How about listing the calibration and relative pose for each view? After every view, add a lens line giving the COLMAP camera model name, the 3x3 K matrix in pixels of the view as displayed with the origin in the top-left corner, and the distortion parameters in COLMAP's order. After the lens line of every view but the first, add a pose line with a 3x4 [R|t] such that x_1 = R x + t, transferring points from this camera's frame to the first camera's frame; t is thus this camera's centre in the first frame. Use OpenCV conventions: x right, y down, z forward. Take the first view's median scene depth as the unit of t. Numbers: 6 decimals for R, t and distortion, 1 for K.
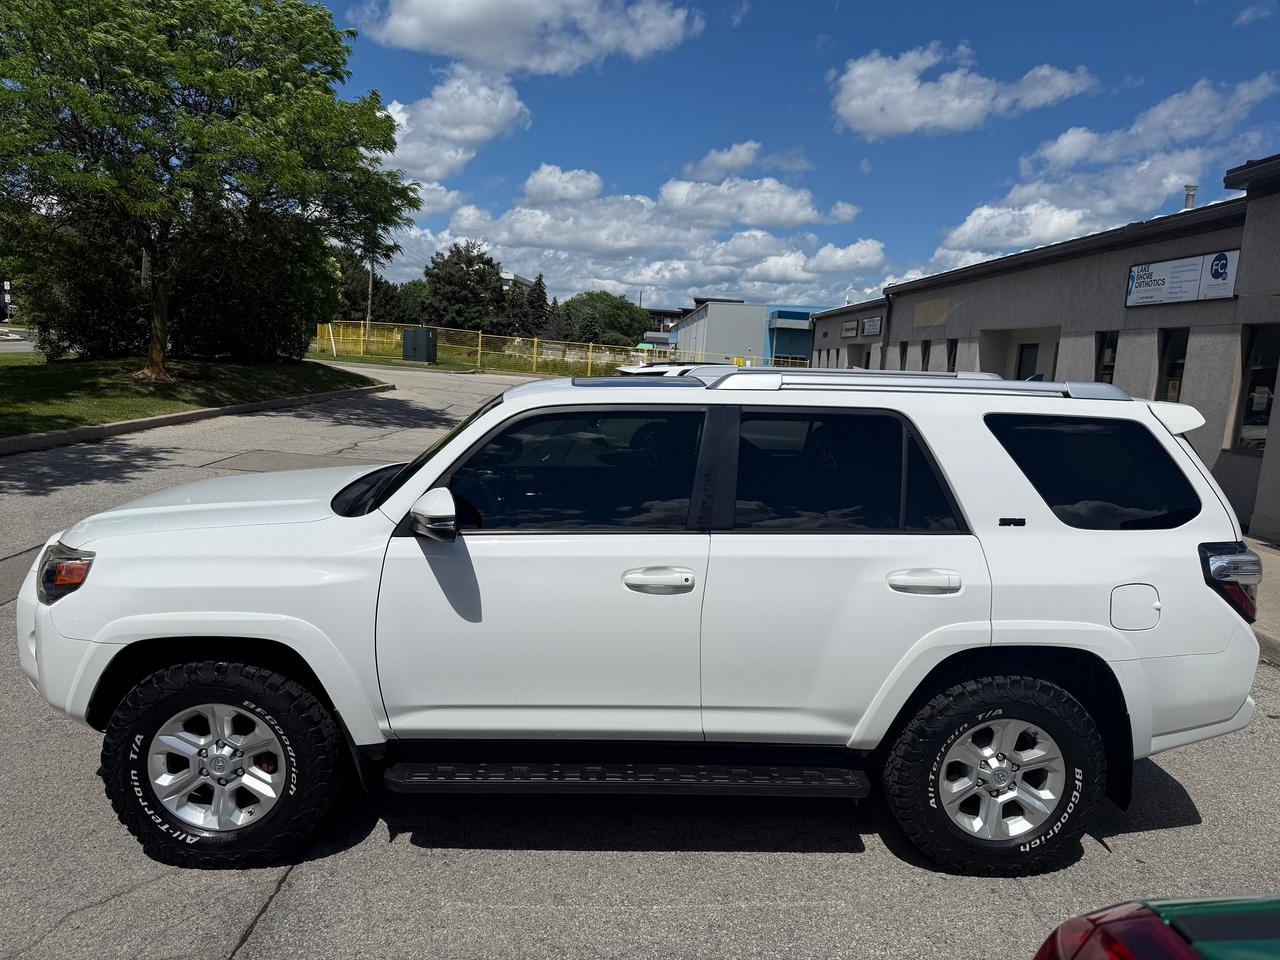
lens RADIAL K [[895.2, 0, 637.7], [0, 895.2, 481.7], [0, 0, 1]] dist [0.003974, -0.008679]
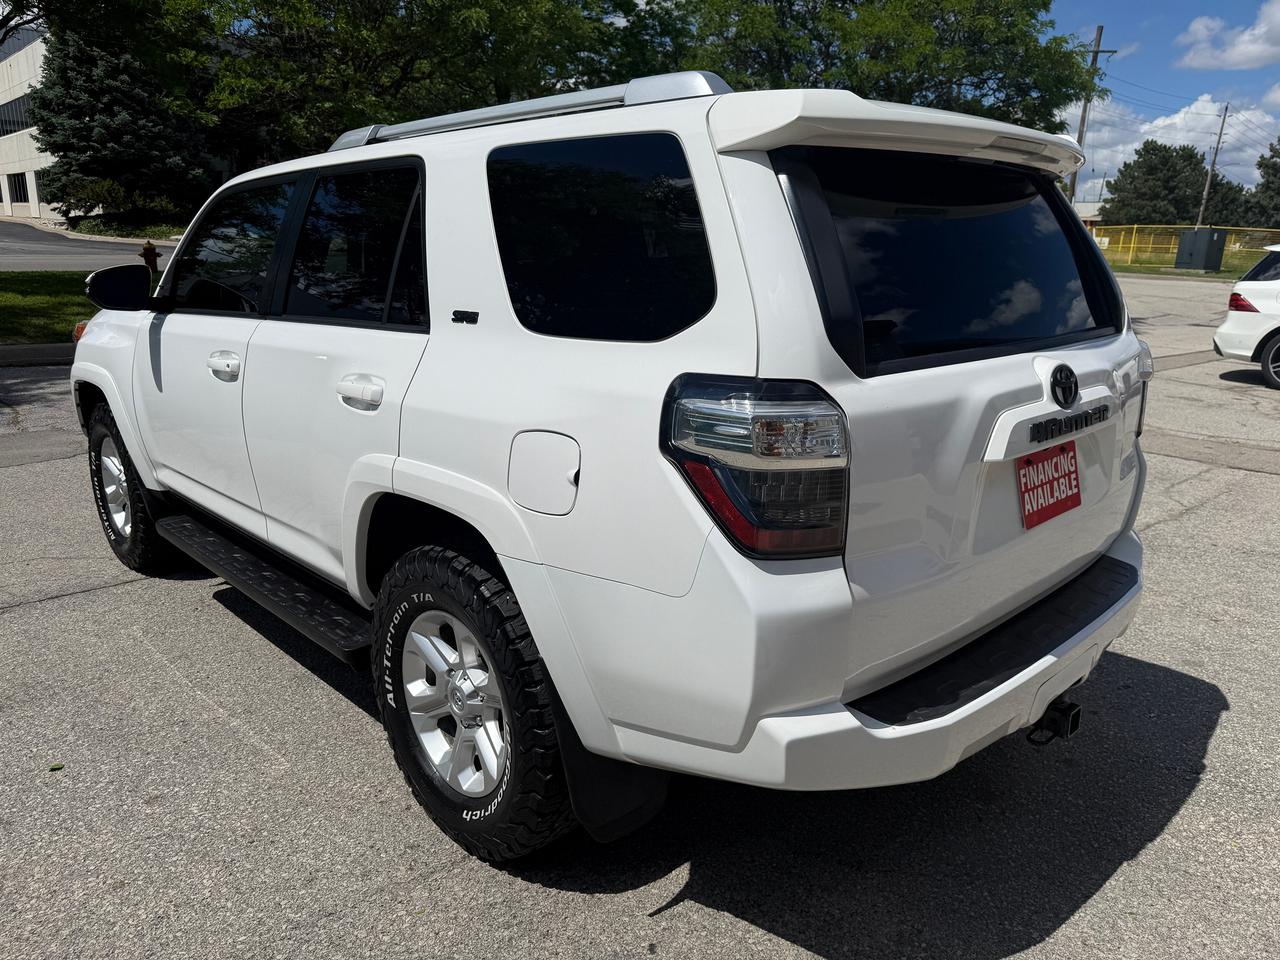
lens RADIAL K [[895.2, 0, 640.3], [0, 895.2, 477.9], [0, 0, 1]] dist [0.003974, -0.008679]
pose [[0.659350, 0.149753, -0.736772, 0.985171], [-0.089153, 0.988622, 0.121158, 0.069978], [0.746532, -0.014200, 0.665198, 0.665477]]
